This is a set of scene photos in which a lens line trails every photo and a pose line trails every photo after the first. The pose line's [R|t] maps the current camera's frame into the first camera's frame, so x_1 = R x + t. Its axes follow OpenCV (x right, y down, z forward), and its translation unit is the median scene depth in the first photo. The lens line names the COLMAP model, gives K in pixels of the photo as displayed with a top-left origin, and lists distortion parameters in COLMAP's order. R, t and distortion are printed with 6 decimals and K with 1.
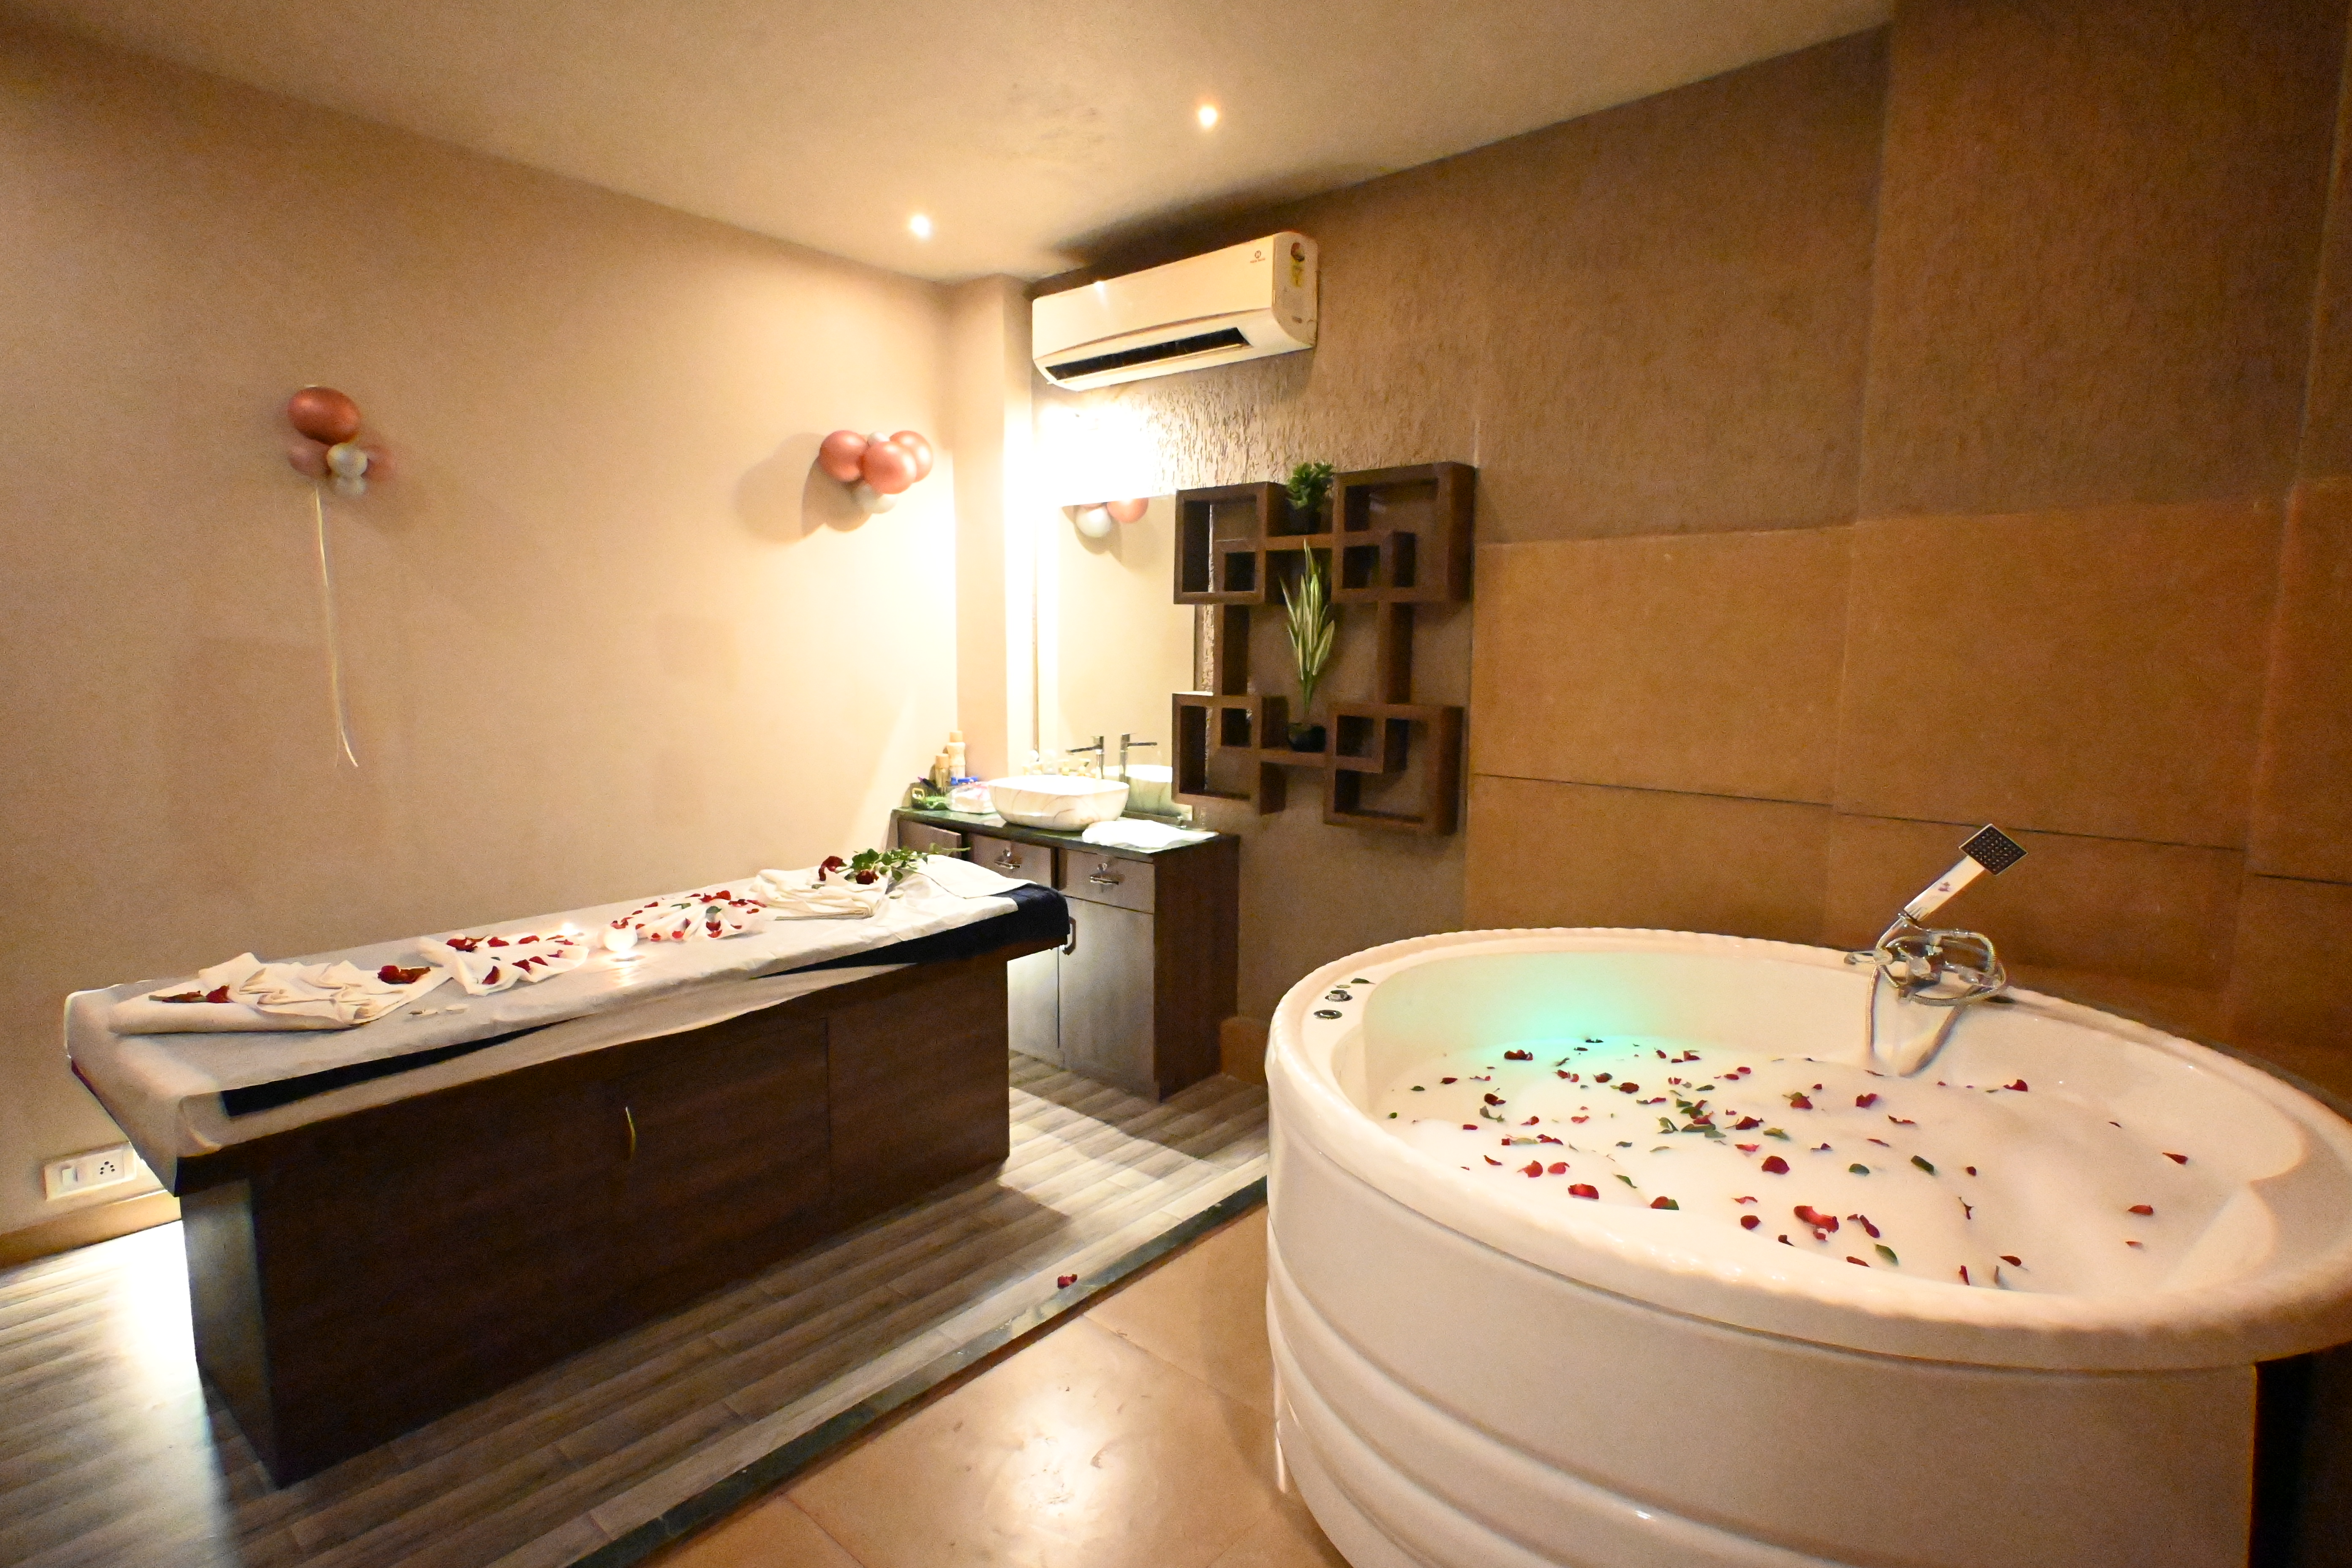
lens RADIAL K [[1144.7, 0, 1176.0], [0, 1144.7, 784.0], [0, 0, 1]] dist [0.002100, 0.000688]
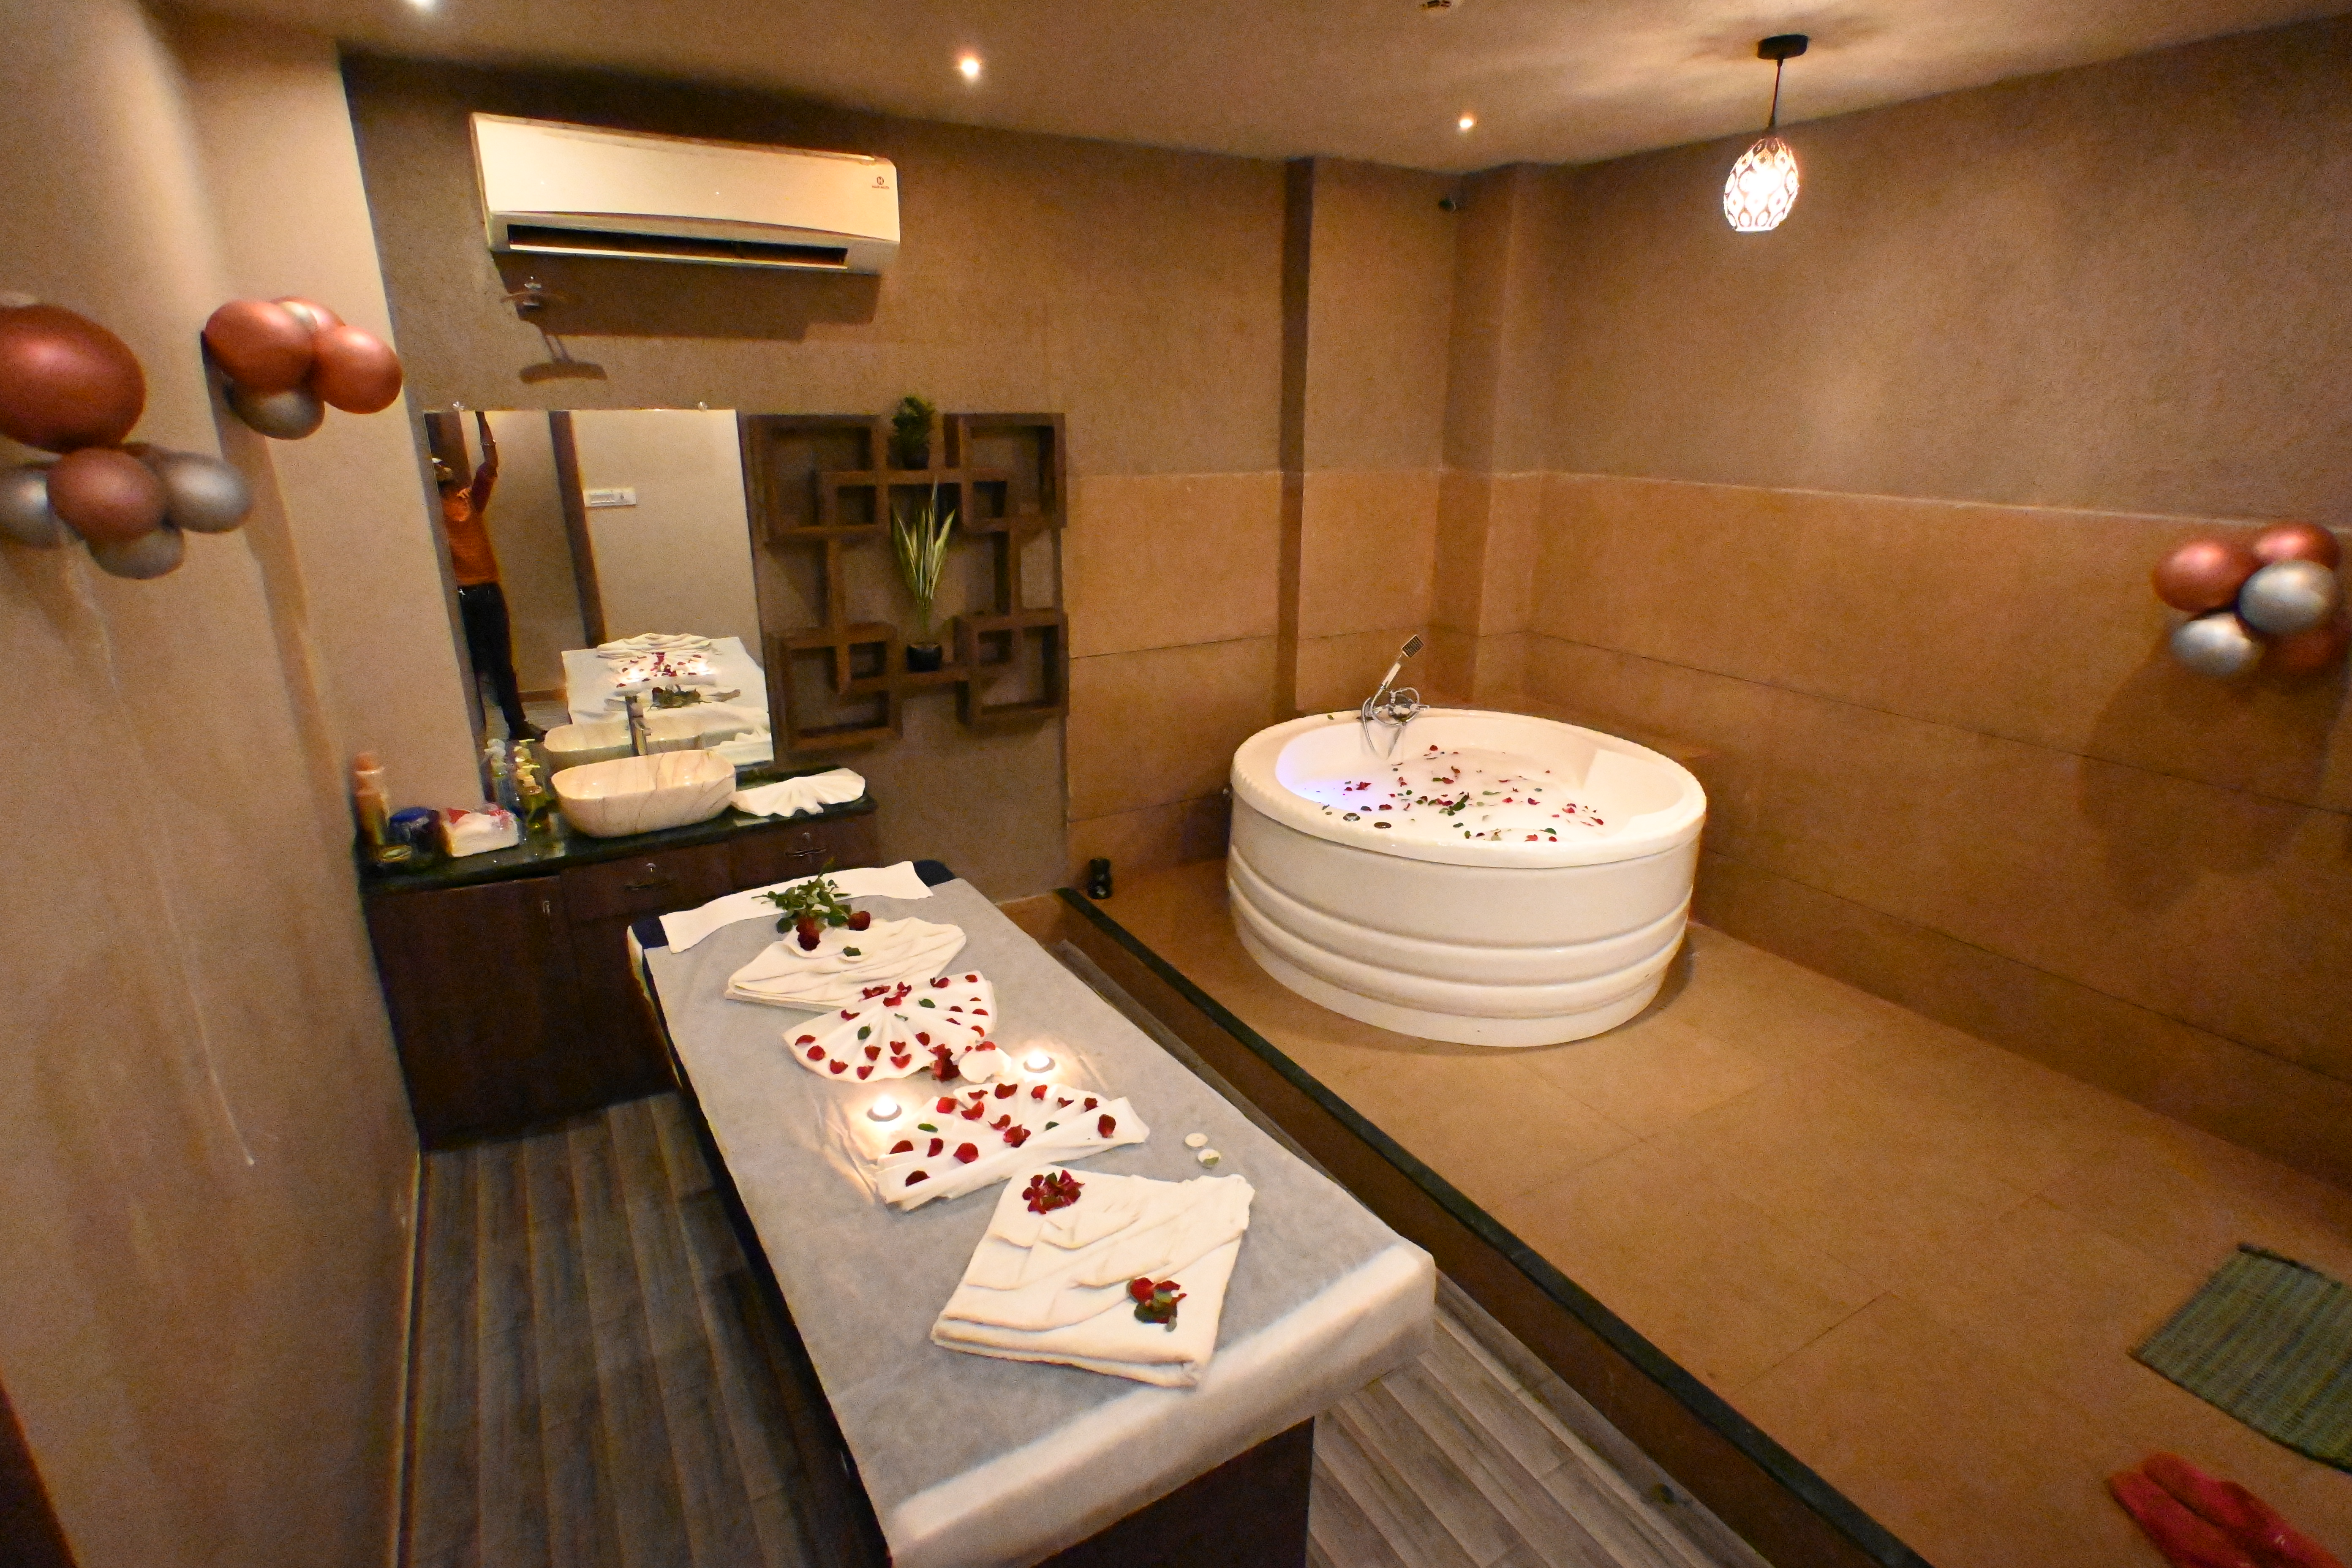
lens RADIAL K [[1144.7, 0, 1176.0], [0, 1144.7, 784.0], [0, 0, 1]] dist [0.002100, 0.000688]
pose [[0.330791, -0.290627, 0.897838, -0.893499], [0.124961, 0.956510, 0.263579, -0.198330], [-0.935394, 0.025005, 0.352722, 0.437926]]
